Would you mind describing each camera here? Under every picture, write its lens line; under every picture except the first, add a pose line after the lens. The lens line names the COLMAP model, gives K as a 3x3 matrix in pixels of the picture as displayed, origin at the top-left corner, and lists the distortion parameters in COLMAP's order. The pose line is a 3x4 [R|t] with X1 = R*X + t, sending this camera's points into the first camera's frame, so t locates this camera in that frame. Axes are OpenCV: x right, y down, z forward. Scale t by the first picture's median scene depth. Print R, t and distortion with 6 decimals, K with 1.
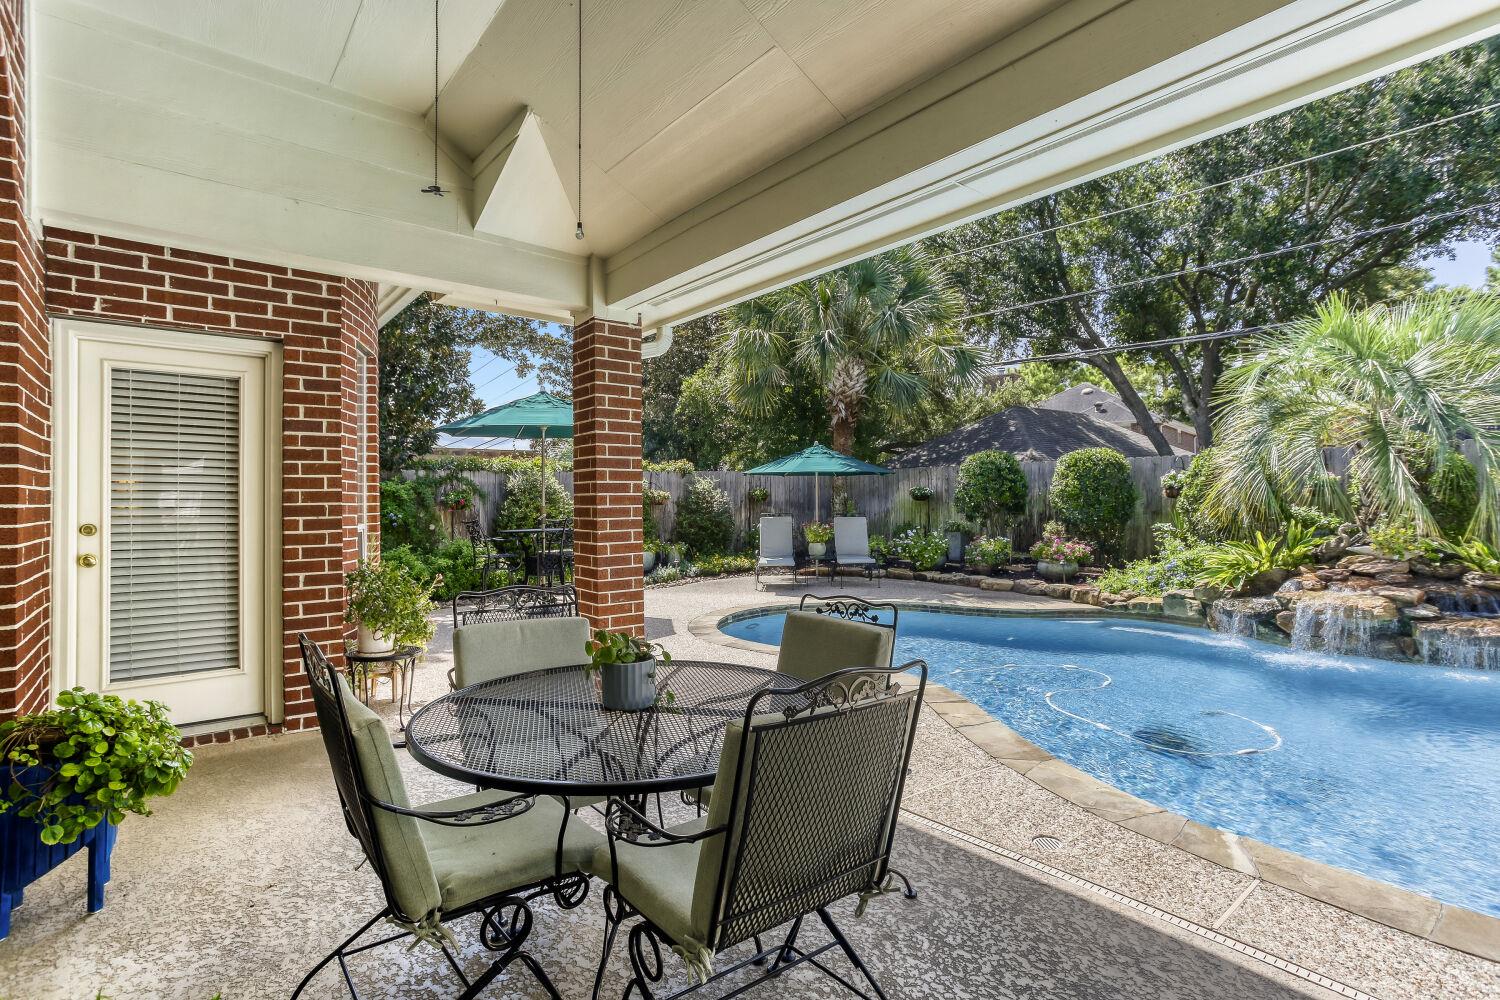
lens RADIAL K [[723.9, 0, 756.0], [0, 723.9, 502.7], [0, 0, 1]] dist [-0.056344, 0.030079]
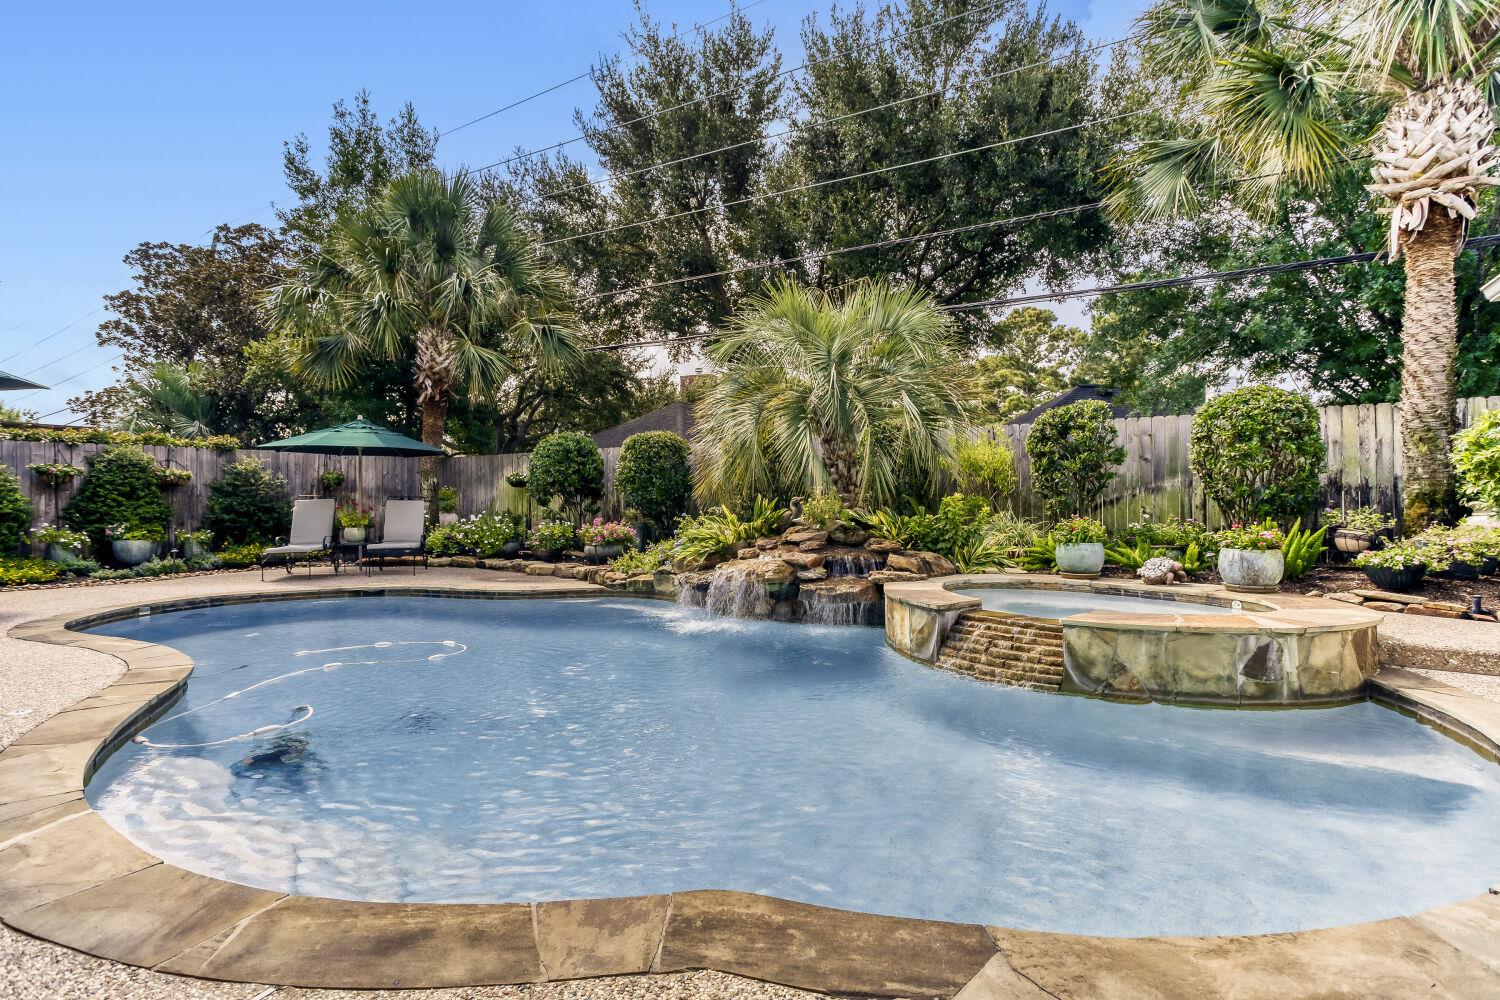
lens RADIAL K [[723.9, 0, 756.0], [0, 723.9, 502.7], [0, 0, 1]] dist [-0.056344, 0.030079]
pose [[0.940537, 0.006700, 0.339625, 0.284308], [-0.004934, 0.999969, -0.006061, 0.031127], [-0.339656, 0.004025, 0.940541, 0.005852]]
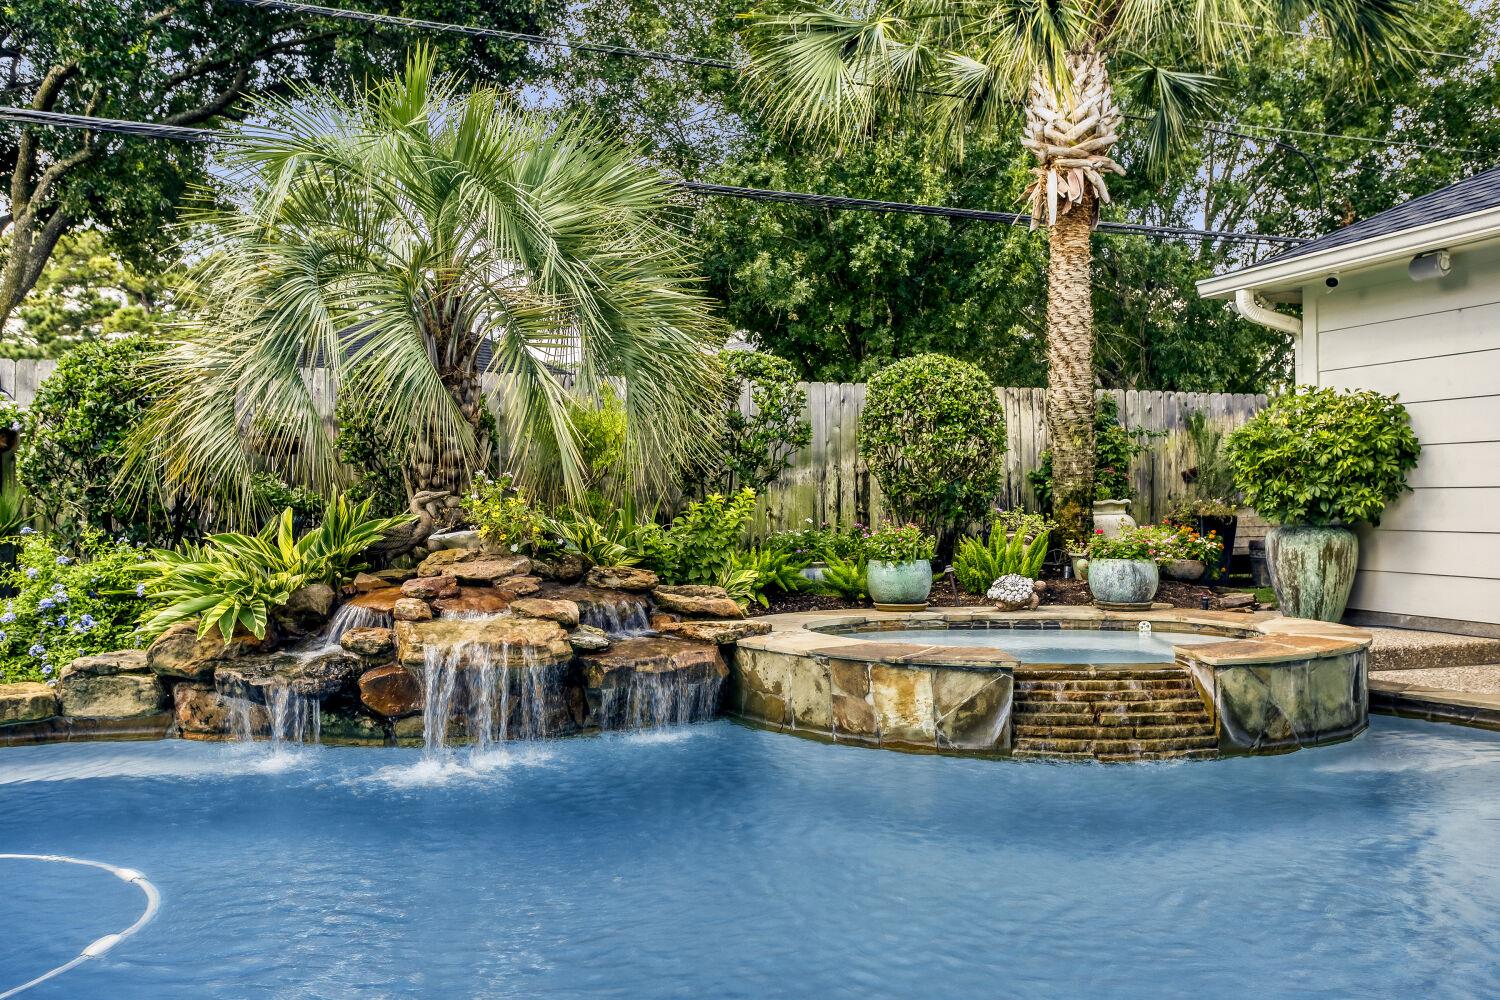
lens RADIAL K [[1196.0, 0, 749.8], [0, 1196.0, 471.6], [0, 0, 1]] dist [-0.004320, -0.003906]
pose [[0.341896, 0.028323, 0.939311, 0.053675], [0.001590, 0.999527, -0.030718, 0.029296], [-0.939736, 0.011996, 0.341689, 0.315692]]
